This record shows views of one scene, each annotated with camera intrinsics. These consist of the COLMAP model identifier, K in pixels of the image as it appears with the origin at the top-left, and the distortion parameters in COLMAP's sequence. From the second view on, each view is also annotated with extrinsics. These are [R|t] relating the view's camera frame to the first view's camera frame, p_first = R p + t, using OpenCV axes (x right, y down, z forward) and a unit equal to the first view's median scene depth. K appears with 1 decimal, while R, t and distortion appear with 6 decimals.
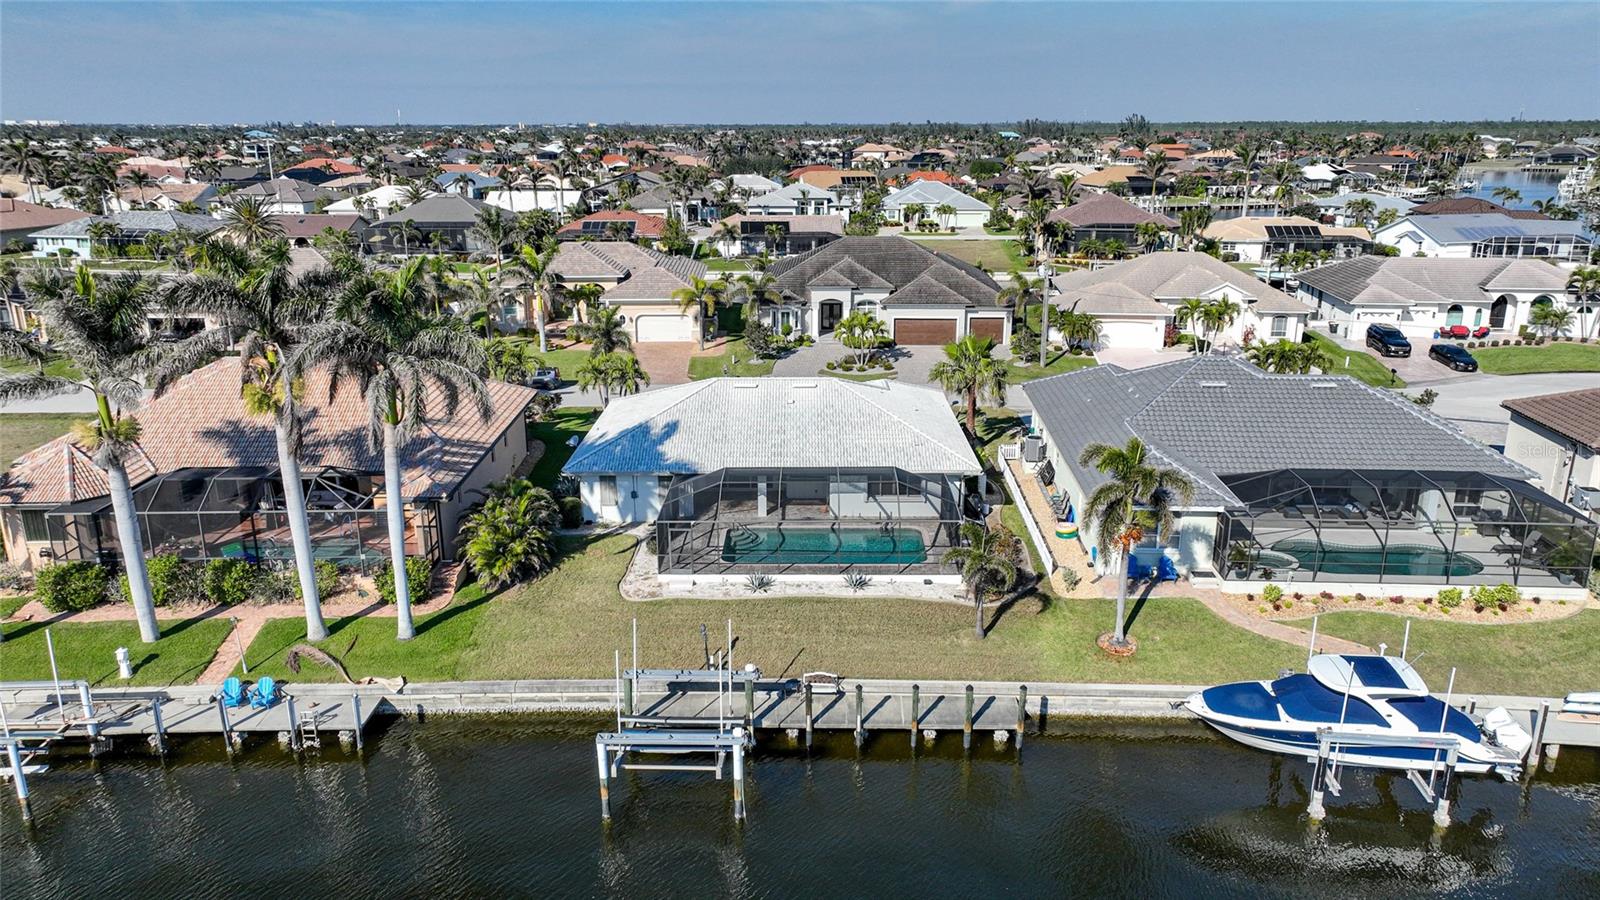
lens RADIAL K [[1125.6, 0, 803.4], [0, 1125.6, 446.3], [0, 0, 1]] dist [-0.002801, 0.019682]
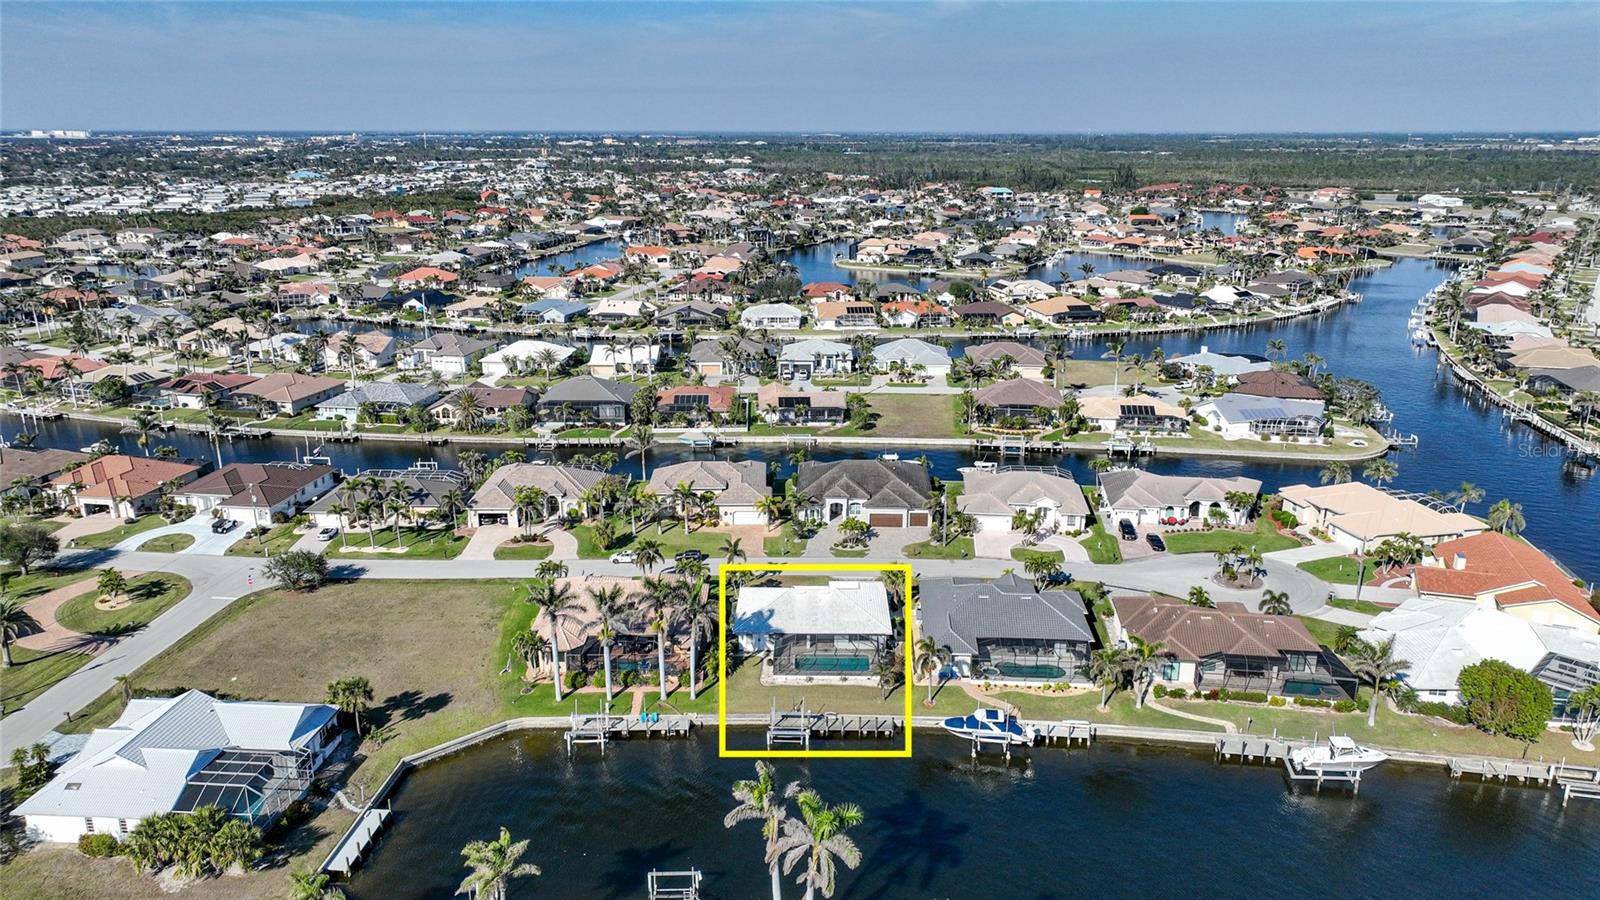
lens RADIAL K [[1125.6, 0, 801.4], [0, 1125.6, 446.0], [0, 0, 1]] dist [-0.002801, 0.019682]
pose [[0.999946, 0.003997, -0.009601, -0.033878], [-0.004025, 0.999988, -0.002868, -0.459900], [0.009589, 0.002906, 0.999950, -1.849300]]
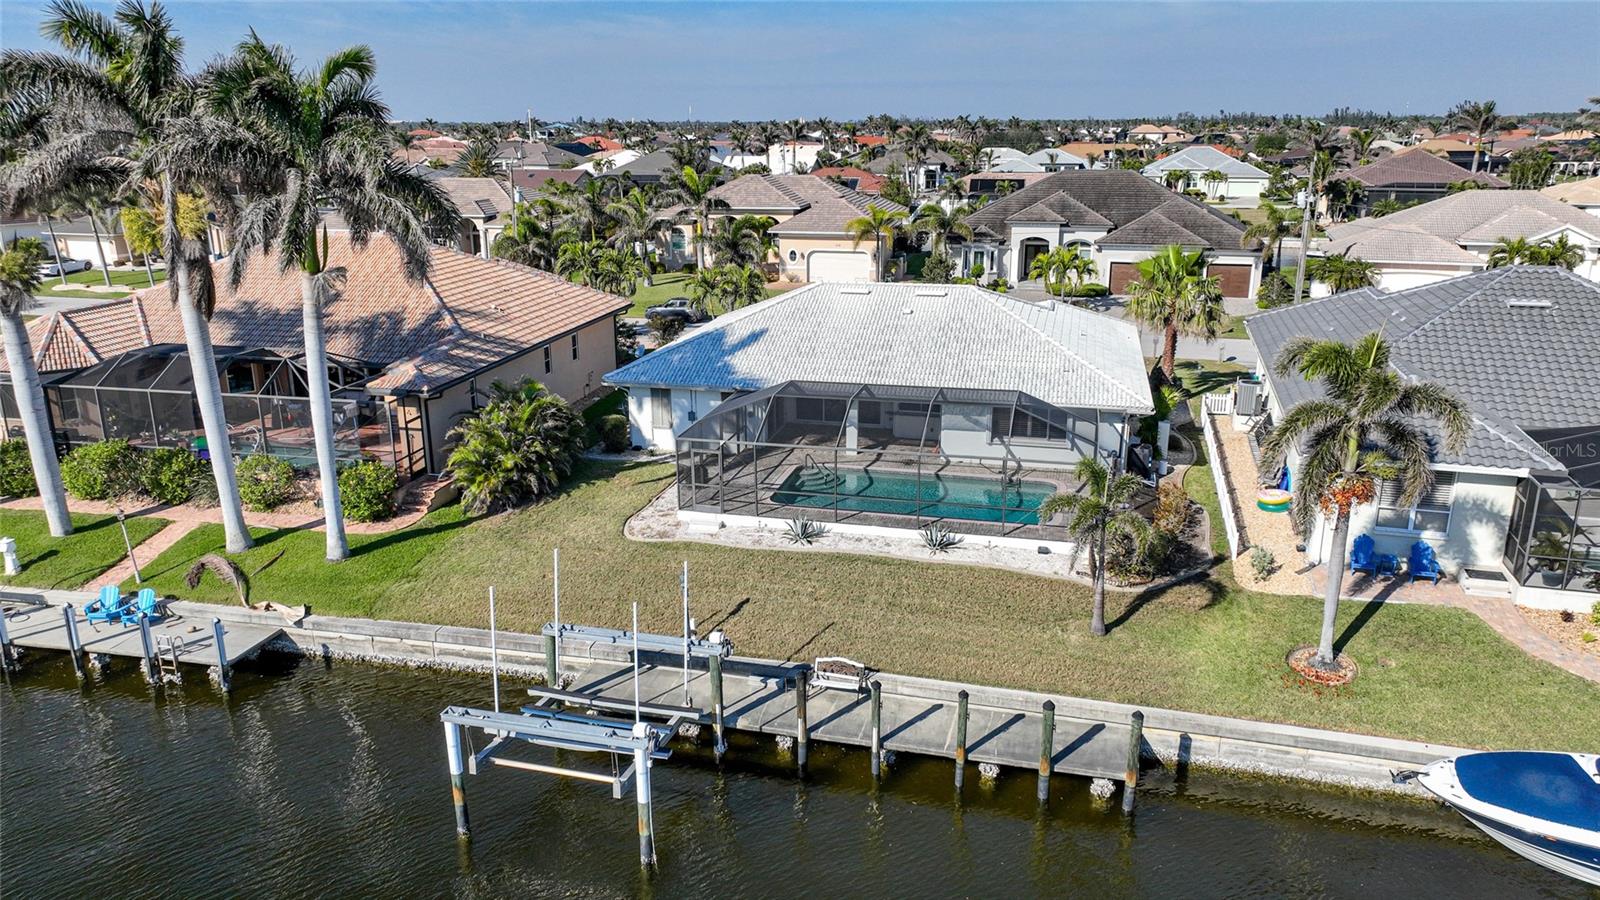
lens RADIAL K [[1125.6, 0, 803.6], [0, 1125.6, 452.2], [0, 0, 1]] dist [-0.002801, 0.019682]
pose [[0.971646, 0.064808, -0.227386, 0.121539], [-0.063279, 0.997897, 0.014013, 0.060183], [0.227816, 0.000773, 0.973704, 0.292223]]
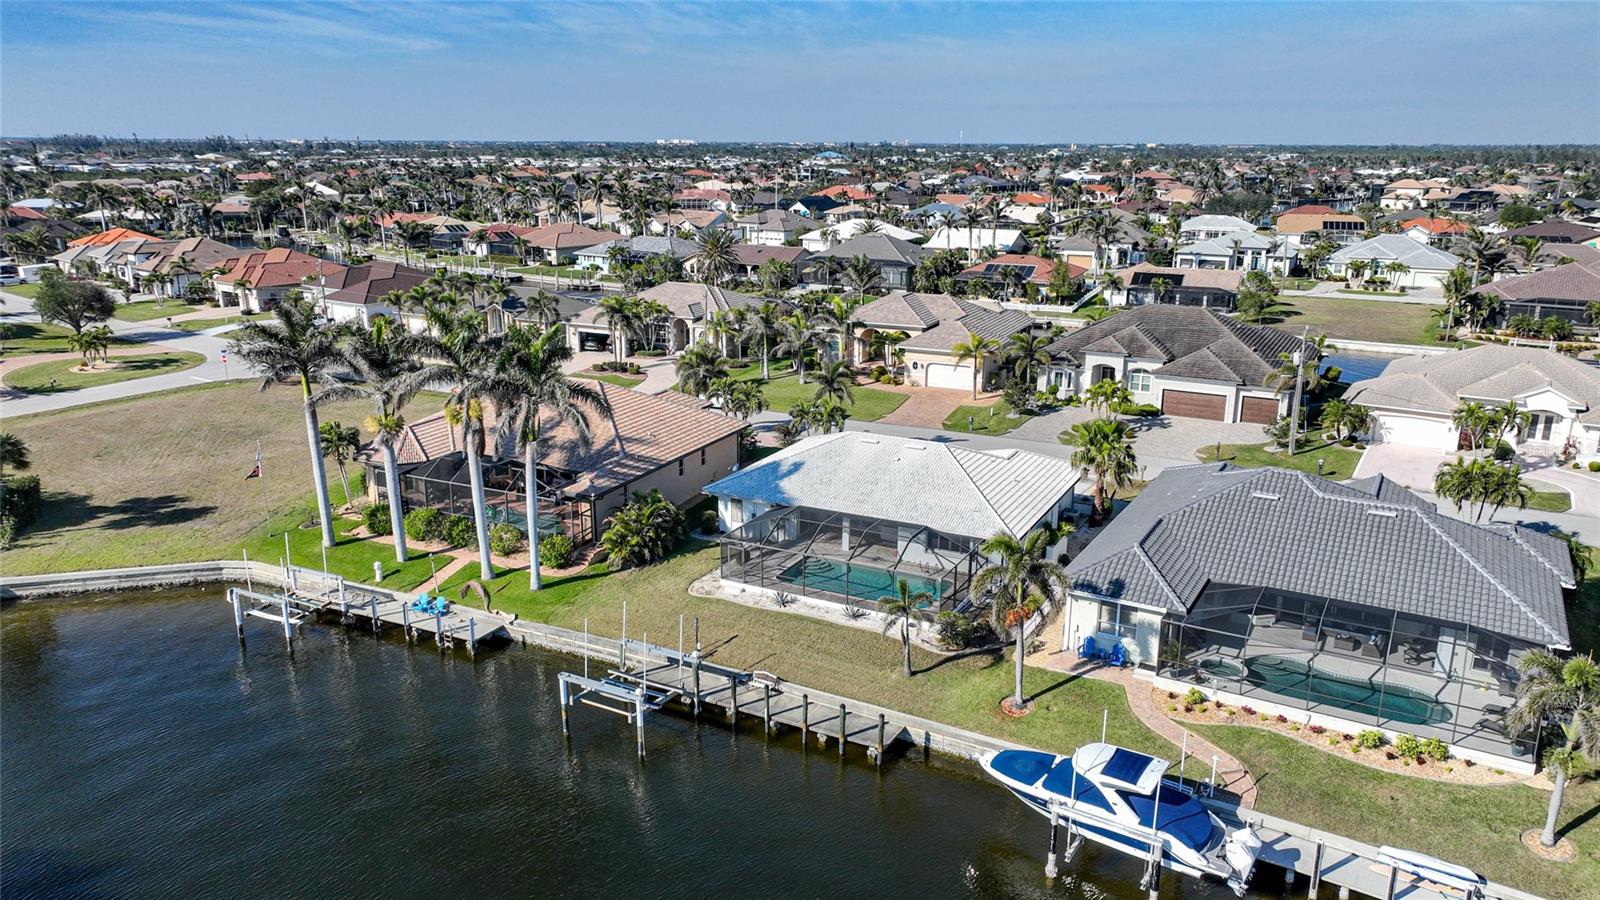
lens RADIAL K [[1125.6, 0, 801.4], [0, 1125.6, 449.5], [0, 0, 1]] dist [-0.002801, 0.019682]
pose [[0.889204, 0.125844, -0.439864, 0.510675], [-0.131427, 0.991164, 0.017885, -0.070199], [0.438228, 0.041907, 0.897886, -0.131282]]
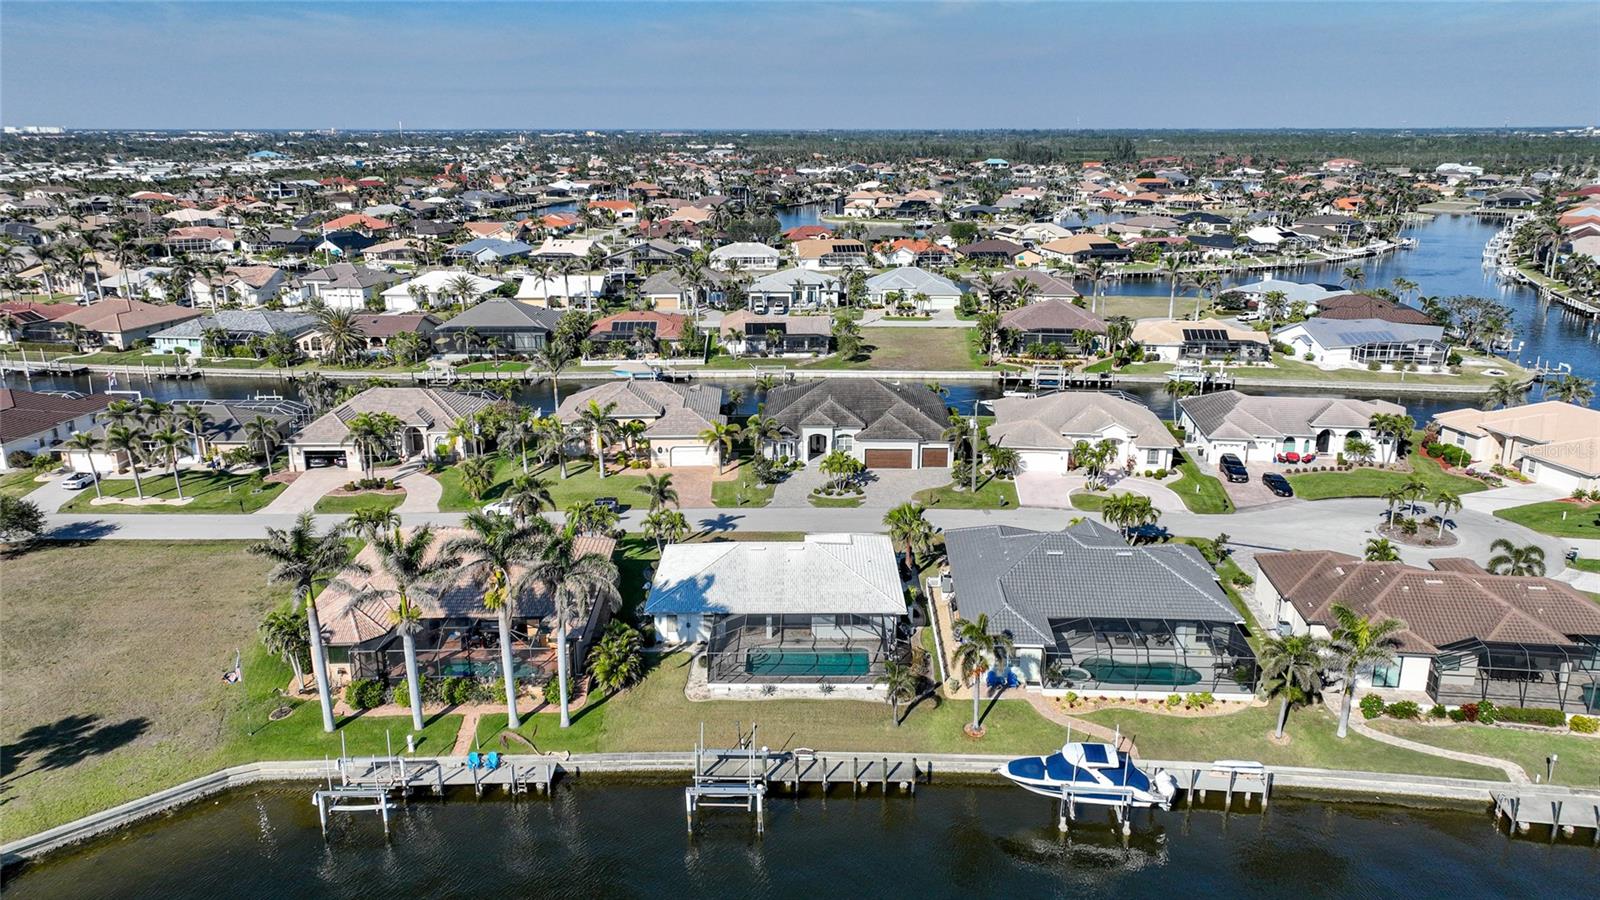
lens RADIAL K [[1125.6, 0, 802.7], [0, 1125.6, 443.5], [0, 0, 1]] dist [-0.002801, 0.019682]
pose [[0.999997, -0.000813, 0.002295, 0.008492], [0.000824, 0.999989, -0.004696, -0.236794], [-0.002291, 0.004698, 0.999986, -0.677582]]
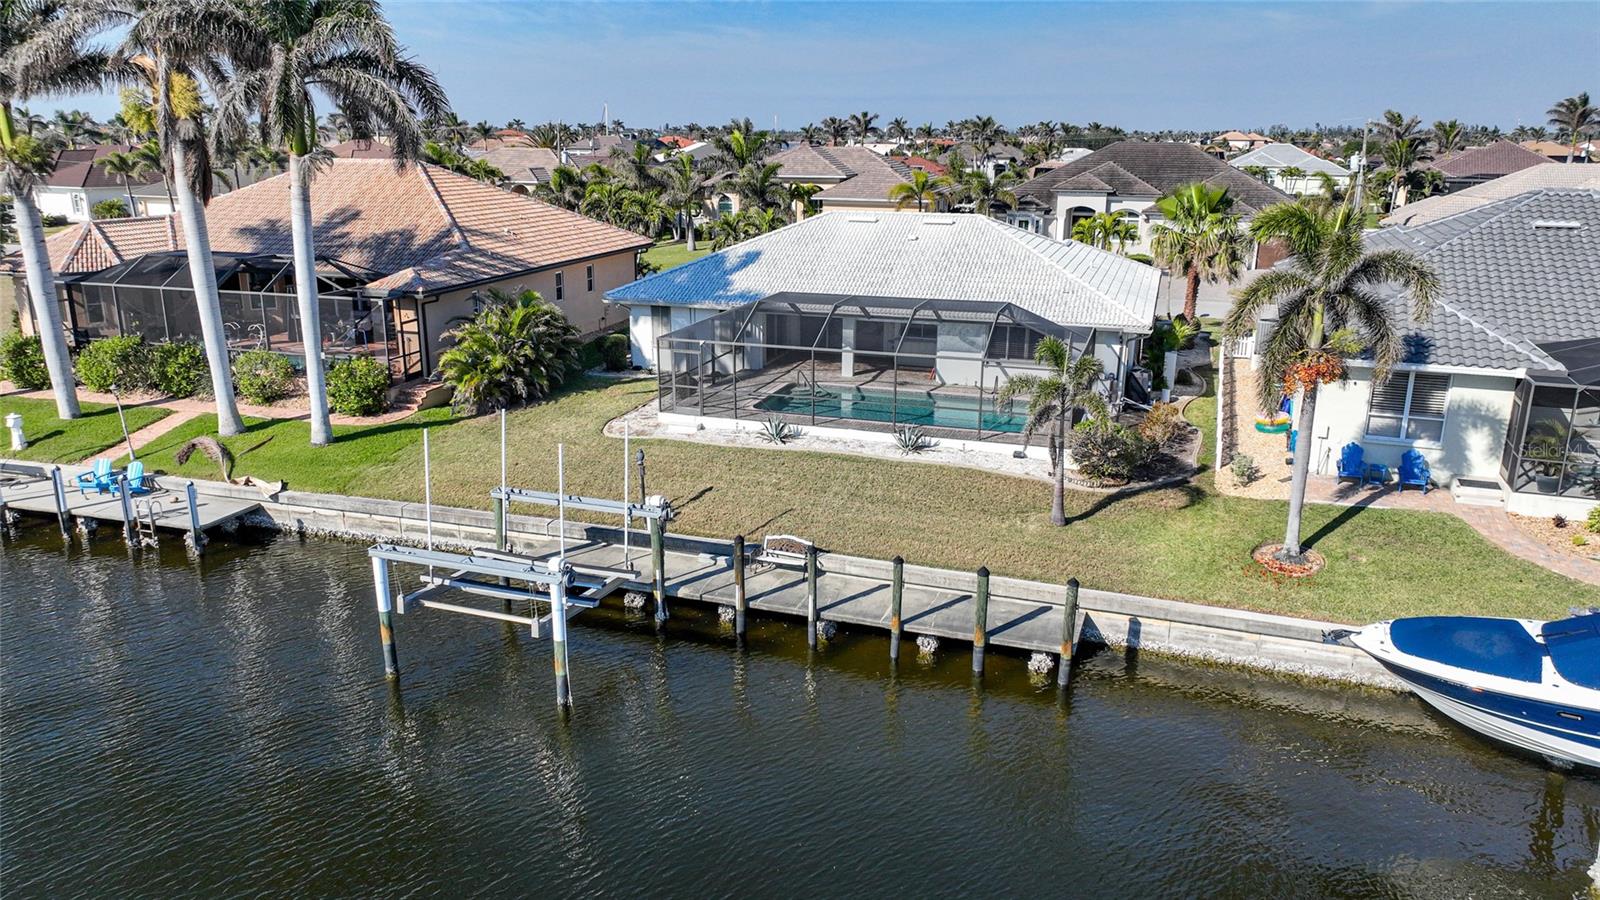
lens RADIAL K [[1125.6, 0, 803.2], [0, 1125.6, 453.3], [0, 0, 1]] dist [-0.002801, 0.019682]
pose [[0.951567, 0.092921, -0.293063, 0.186556], [-0.093882, 0.995525, 0.010819, 0.125407], [0.292757, 0.017218, 0.956032, 0.315868]]
